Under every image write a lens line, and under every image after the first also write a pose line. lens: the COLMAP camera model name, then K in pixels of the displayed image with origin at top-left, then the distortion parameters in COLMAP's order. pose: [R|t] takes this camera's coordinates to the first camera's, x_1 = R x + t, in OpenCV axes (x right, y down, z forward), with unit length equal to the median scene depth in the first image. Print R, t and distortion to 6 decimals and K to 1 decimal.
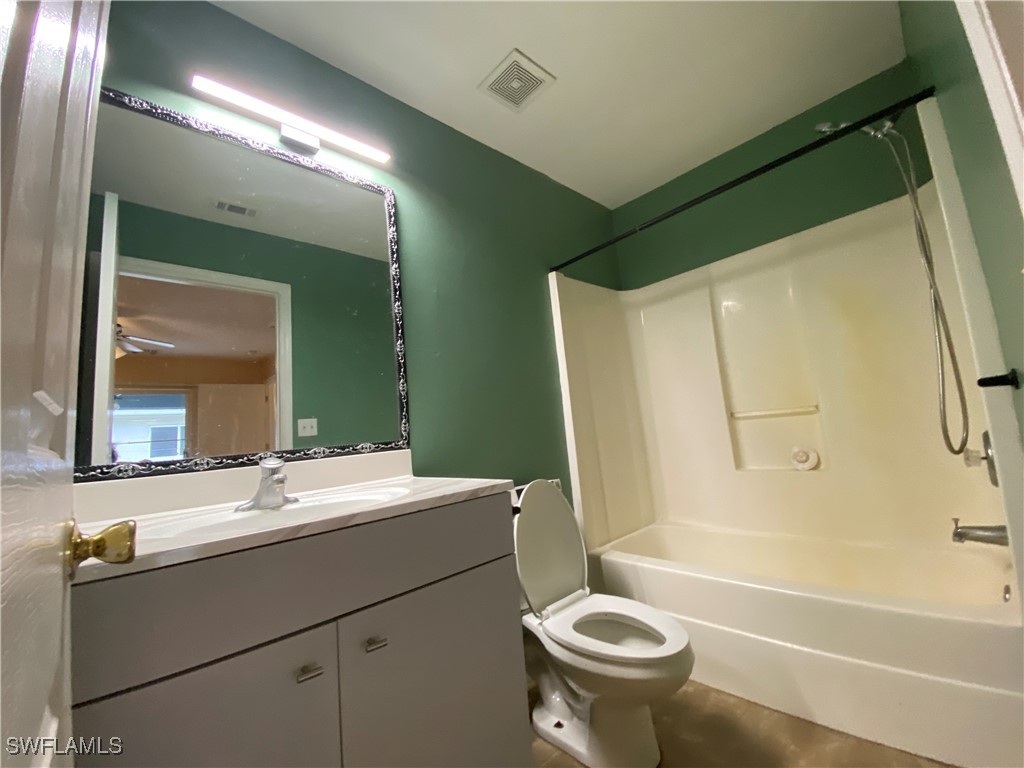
lens RADIAL K [[413.5, 0, 509.7], [0, 413.5, 381.1], [0, 0, 1]] dist [0.019966, -0.019378]
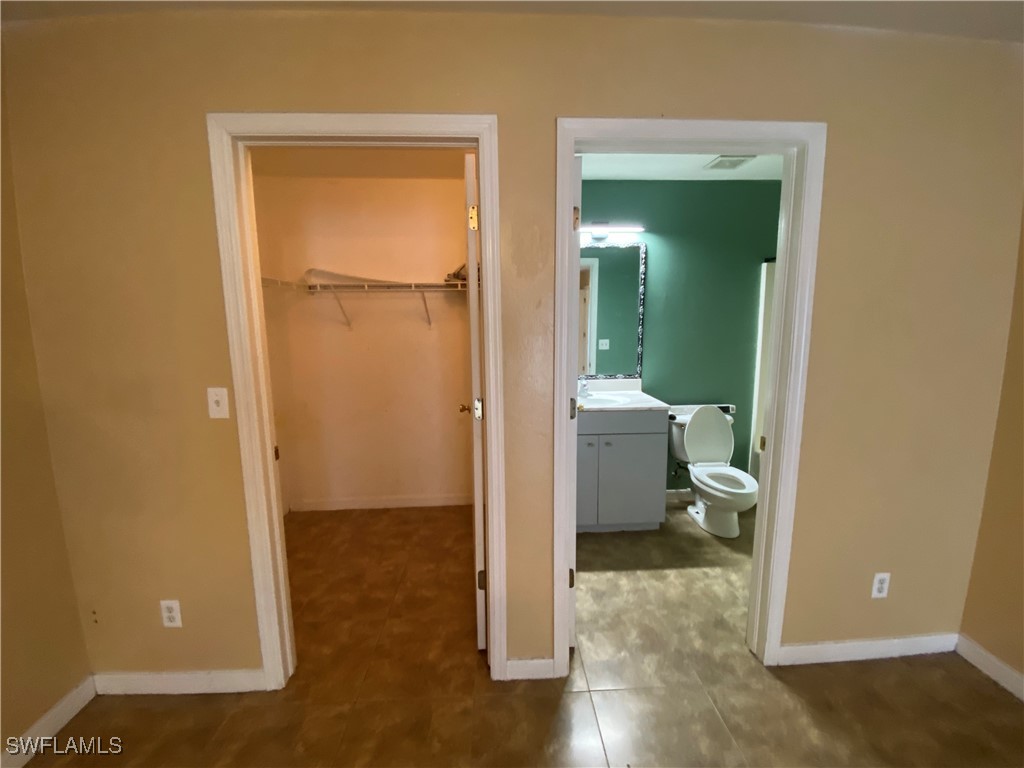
lens RADIAL K [[413.5, 0, 518.5], [0, 413.5, 376.4], [0, 0, 1]] dist [0.019966, -0.019378]
pose [[0.775219, 0.165853, -0.609531, 0.572823], [0.016498, 0.959273, 0.281999, -0.463032], [0.631477, -0.228667, 0.740910, -0.986973]]
